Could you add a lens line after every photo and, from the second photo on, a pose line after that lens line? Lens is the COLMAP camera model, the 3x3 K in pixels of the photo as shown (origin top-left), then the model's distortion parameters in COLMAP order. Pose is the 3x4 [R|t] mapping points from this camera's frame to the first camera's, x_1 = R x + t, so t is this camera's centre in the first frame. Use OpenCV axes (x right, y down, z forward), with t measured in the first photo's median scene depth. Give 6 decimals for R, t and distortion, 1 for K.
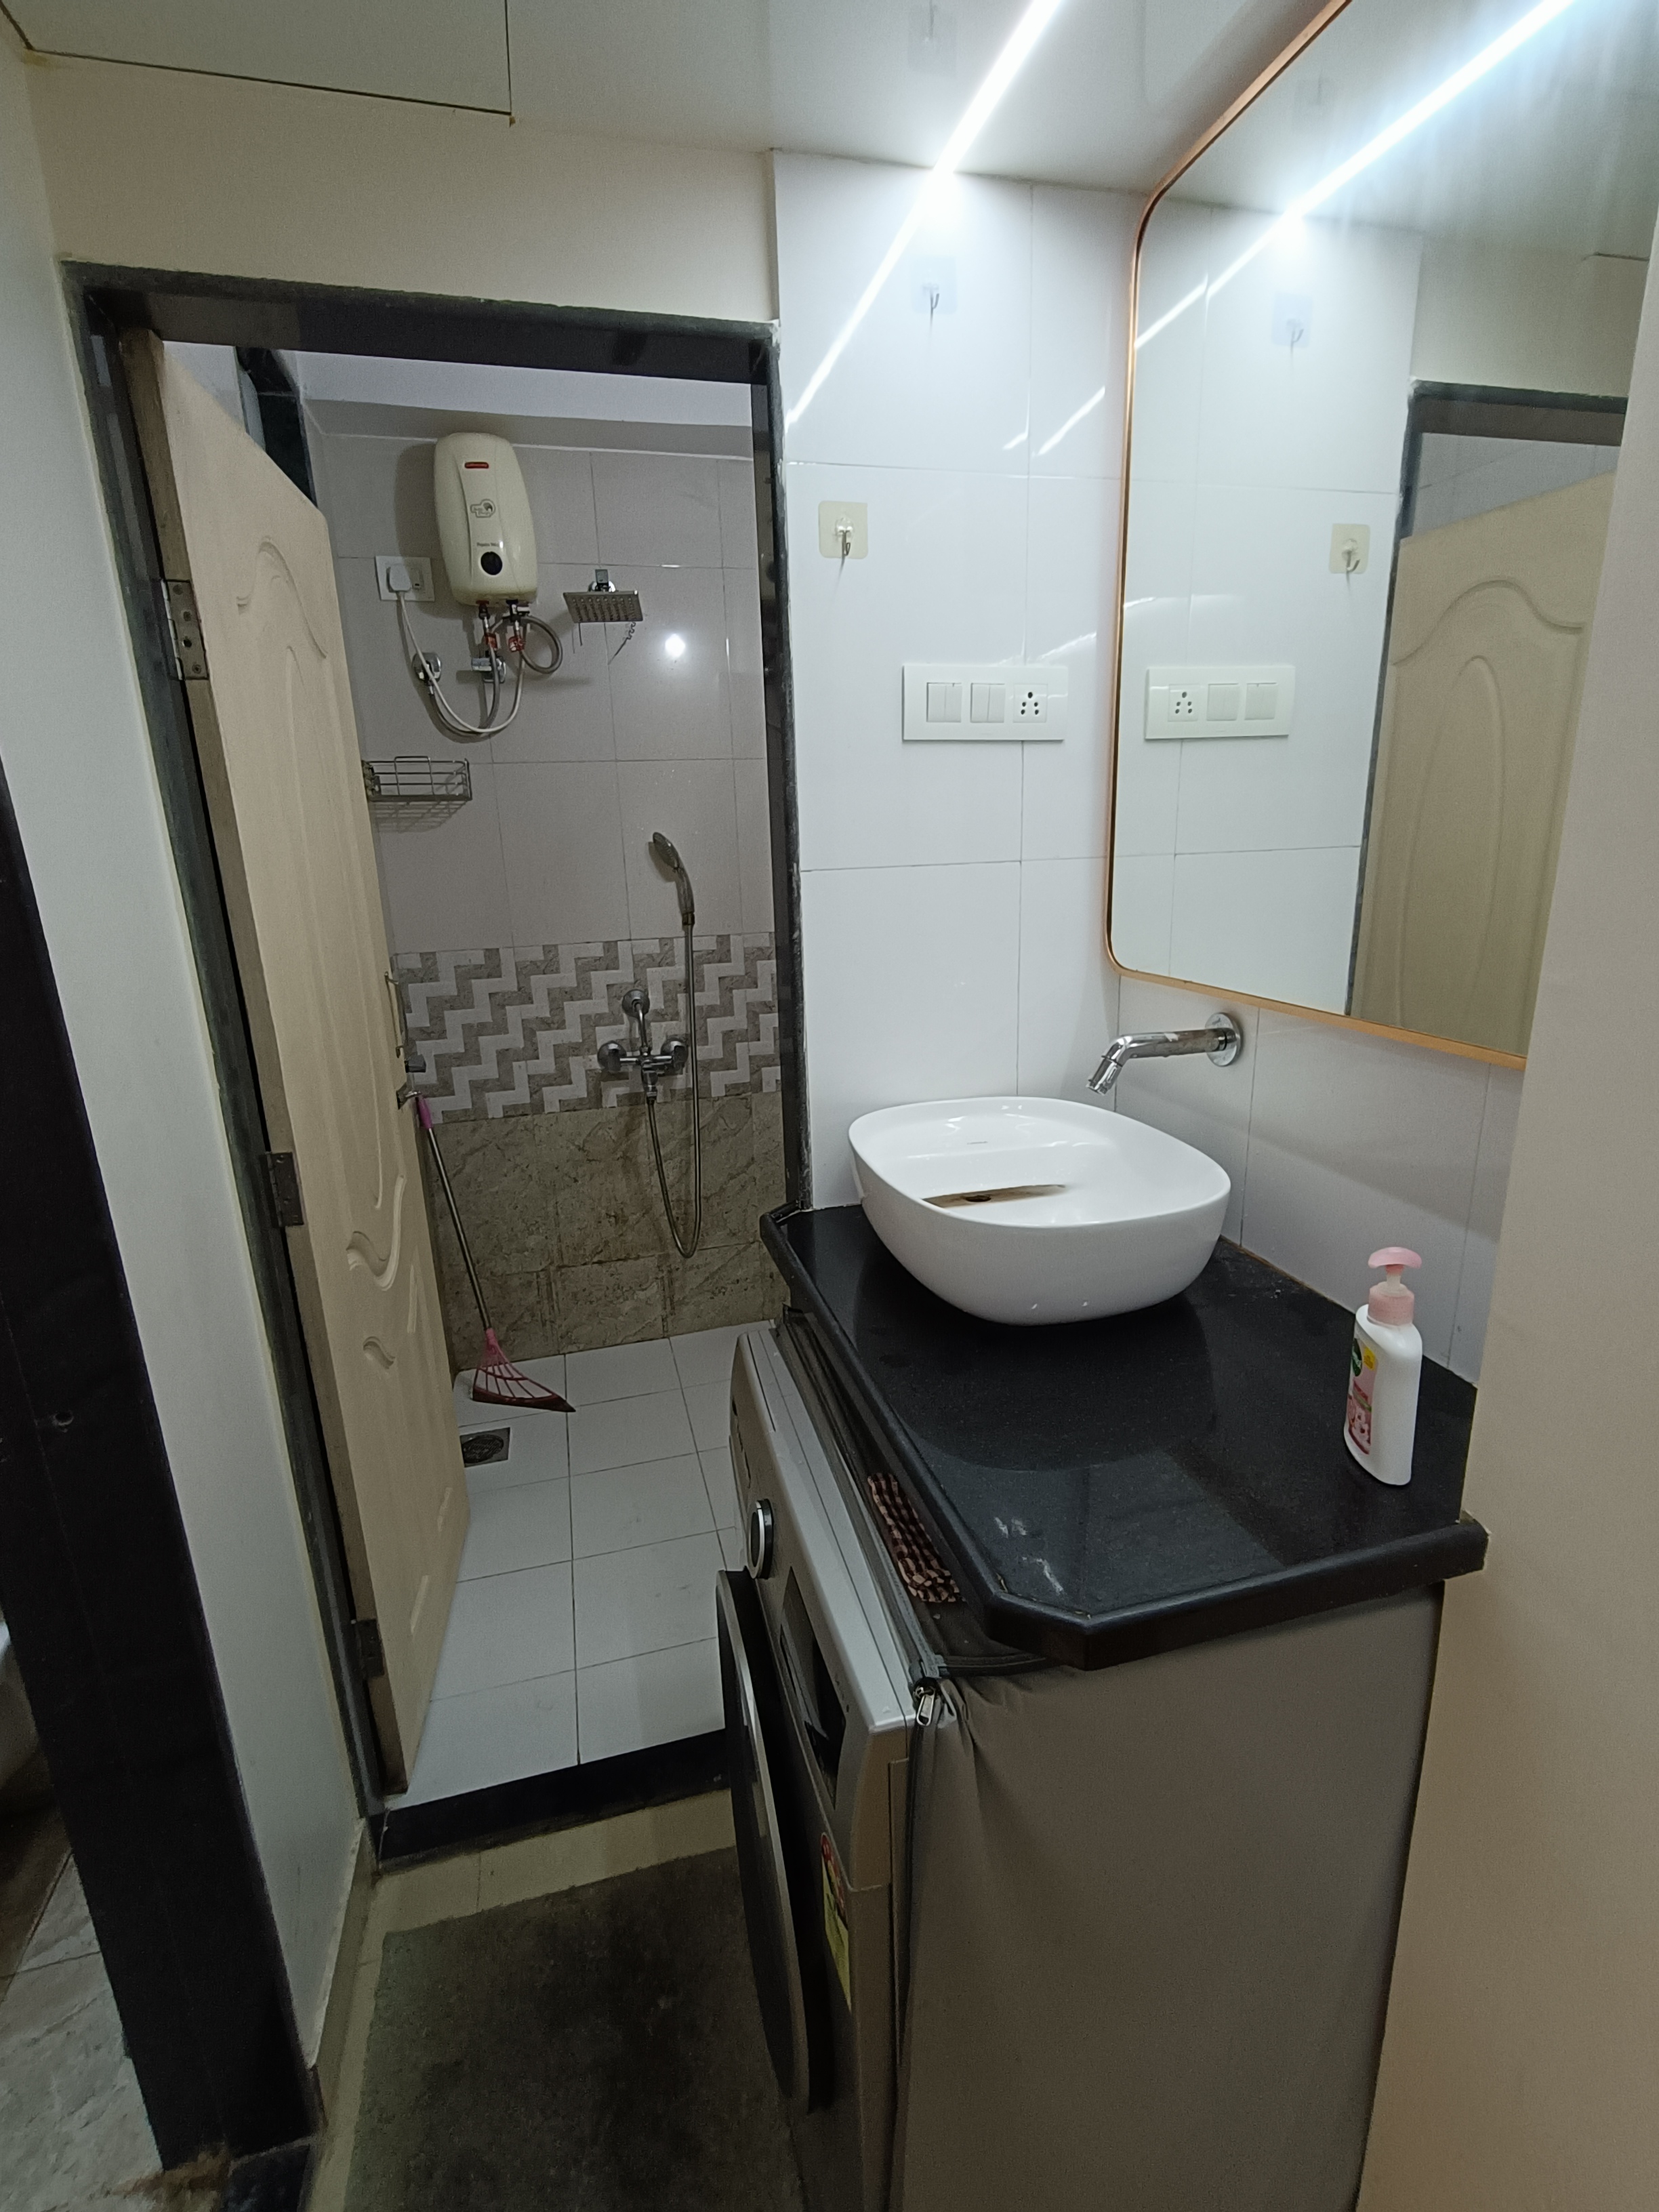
lens RADIAL K [[1030.5, 0, 832.8], [0, 1030.5, 1104.8], [0, 0, 1]] dist [0.005371, 0.001667]
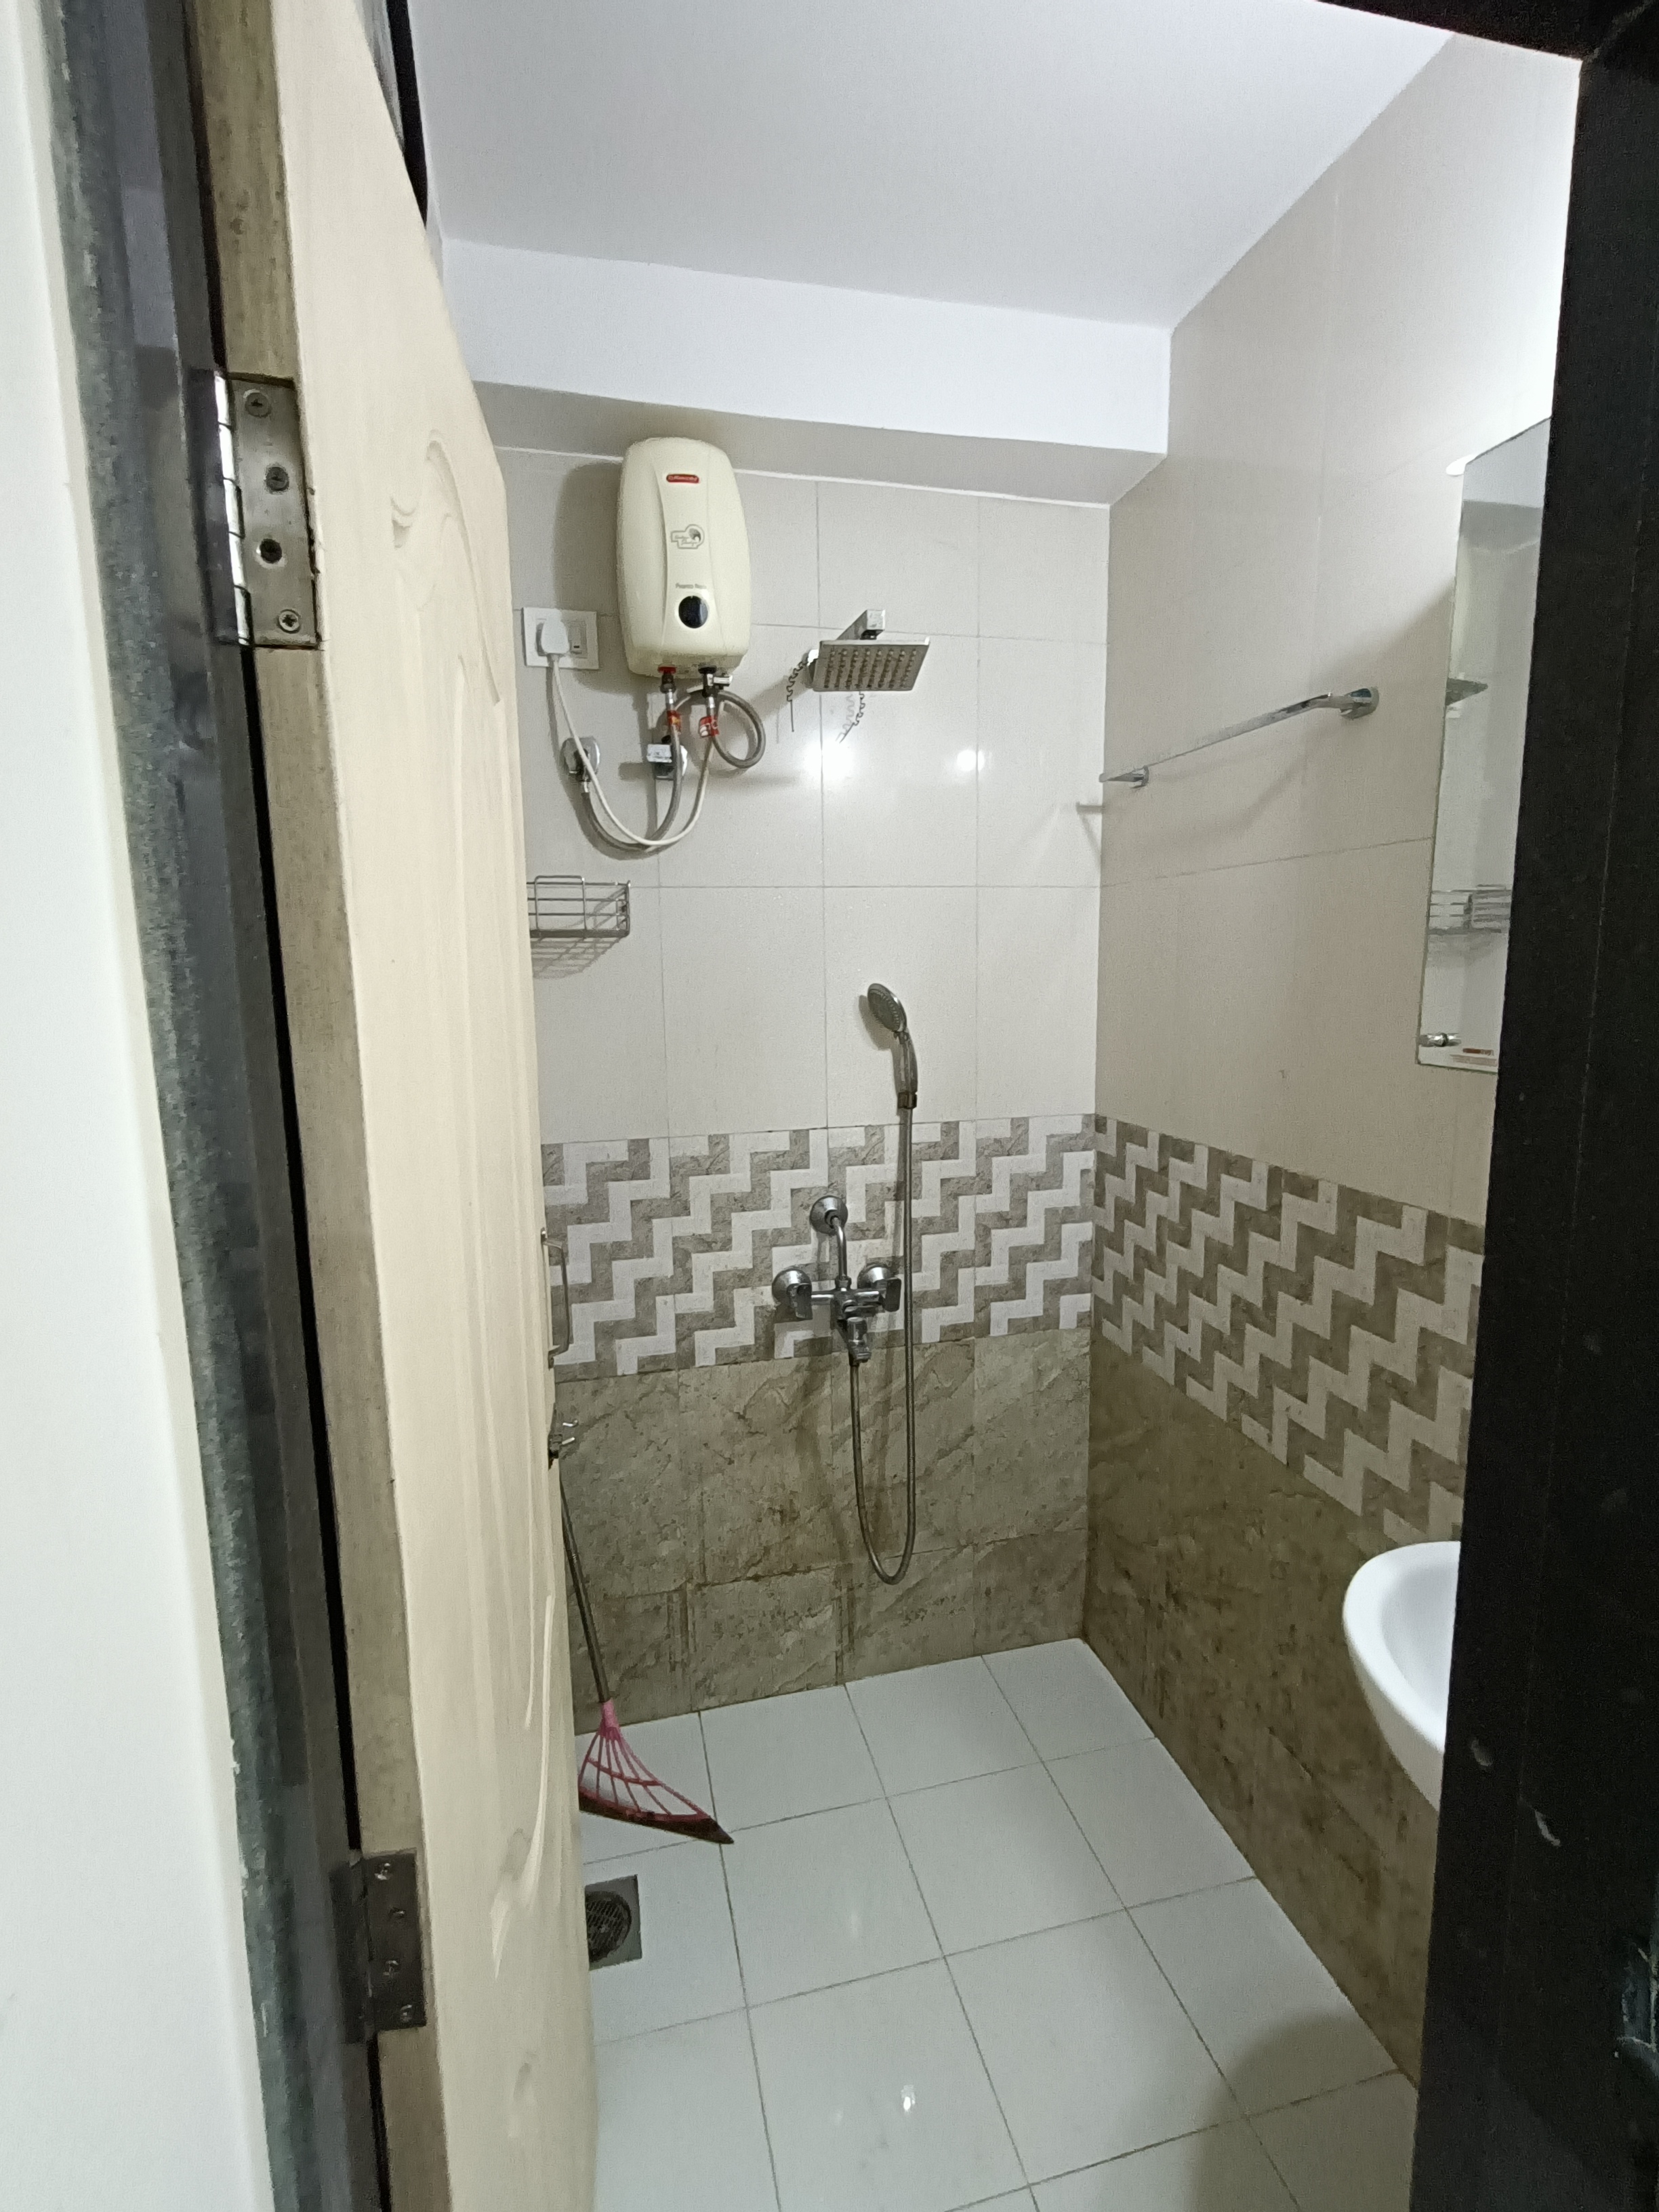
lens RADIAL K [[1030.5, 0, 831.0], [0, 1030.5, 1104.0], [0, 0, 1]] dist [0.005371, 0.001667]
pose [[0.999586, 0.018656, -0.021889, -0.179454], [-0.021109, 0.992814, -0.117788, -0.092789], [0.019534, 0.118201, 0.992798, 0.287473]]
